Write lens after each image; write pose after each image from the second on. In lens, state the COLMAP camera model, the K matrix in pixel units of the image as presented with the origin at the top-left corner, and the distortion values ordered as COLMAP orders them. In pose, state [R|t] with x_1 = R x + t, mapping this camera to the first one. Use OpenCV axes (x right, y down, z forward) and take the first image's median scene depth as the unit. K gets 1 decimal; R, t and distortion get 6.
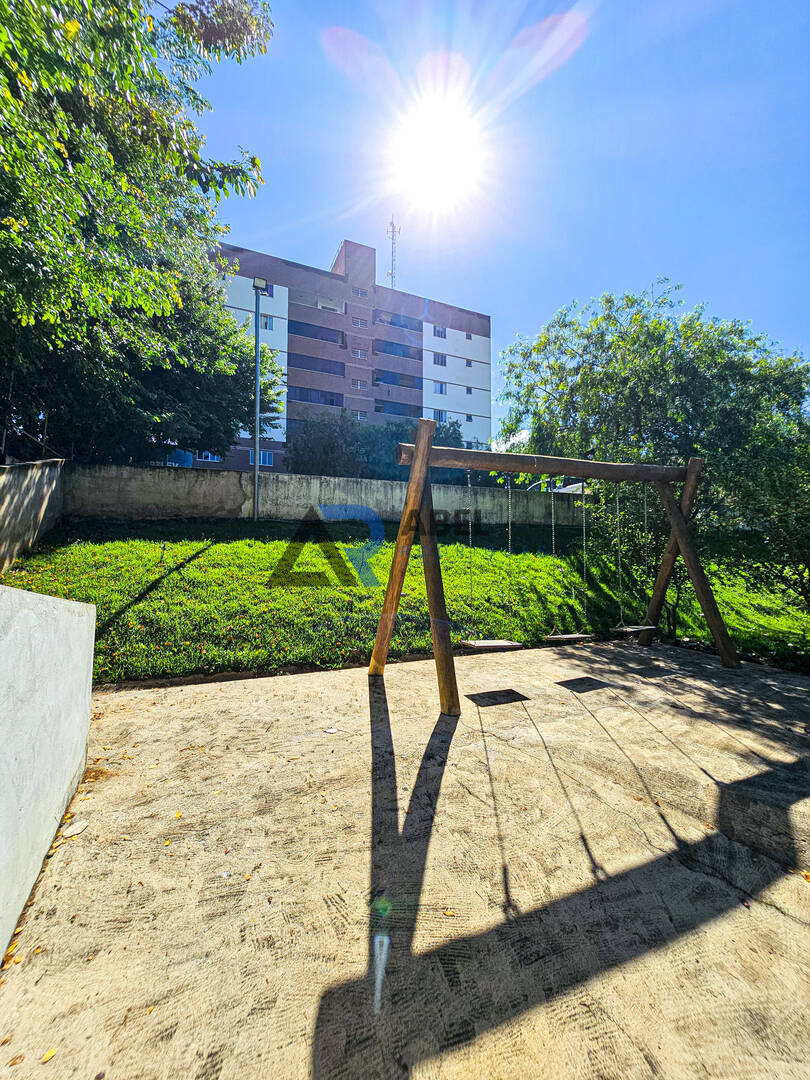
lens RADIAL K [[441.4, 0, 407.4], [0, 441.4, 534.7], [0, 0, 1]] dist [-0.001357, -0.000077]
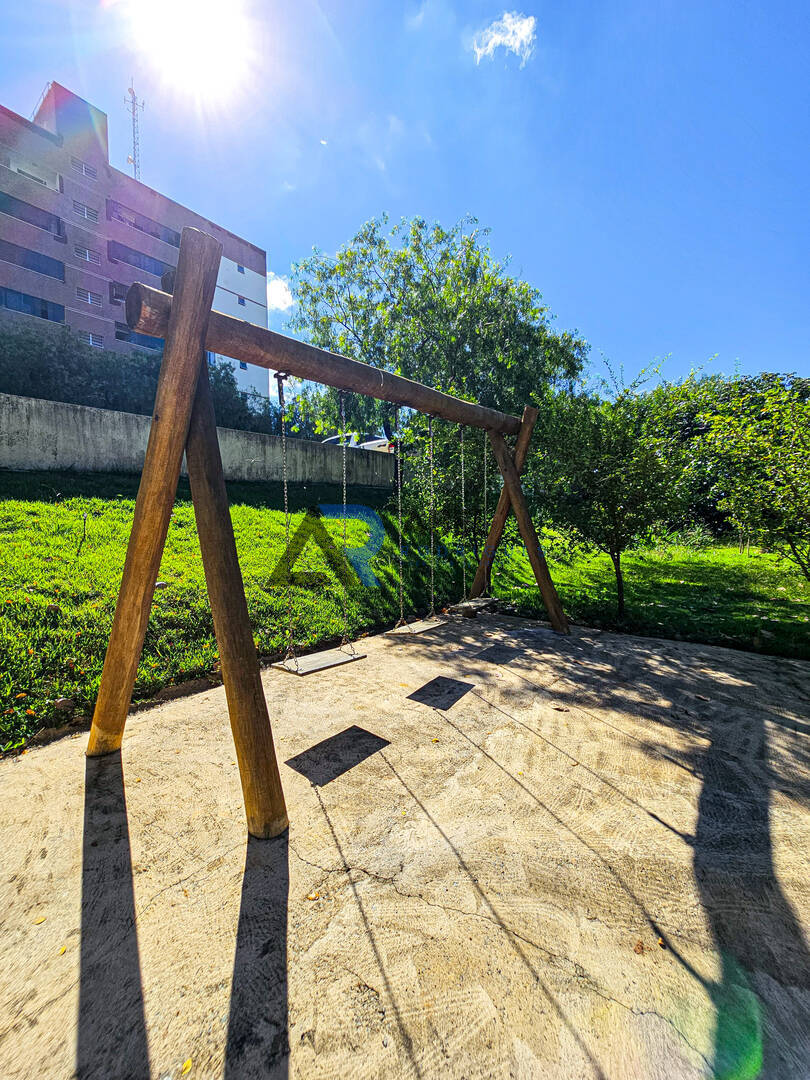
lens RADIAL K [[441.4, 0, 411.8], [0, 441.4, 532.1], [0, 0, 1]] dist [-0.001357, -0.000077]
pose [[0.876688, -0.030969, 0.480061, 0.004107], [-0.006428, 0.997082, 0.076061, 0.009541], [-0.481016, -0.069768, 0.873931, 0.276676]]
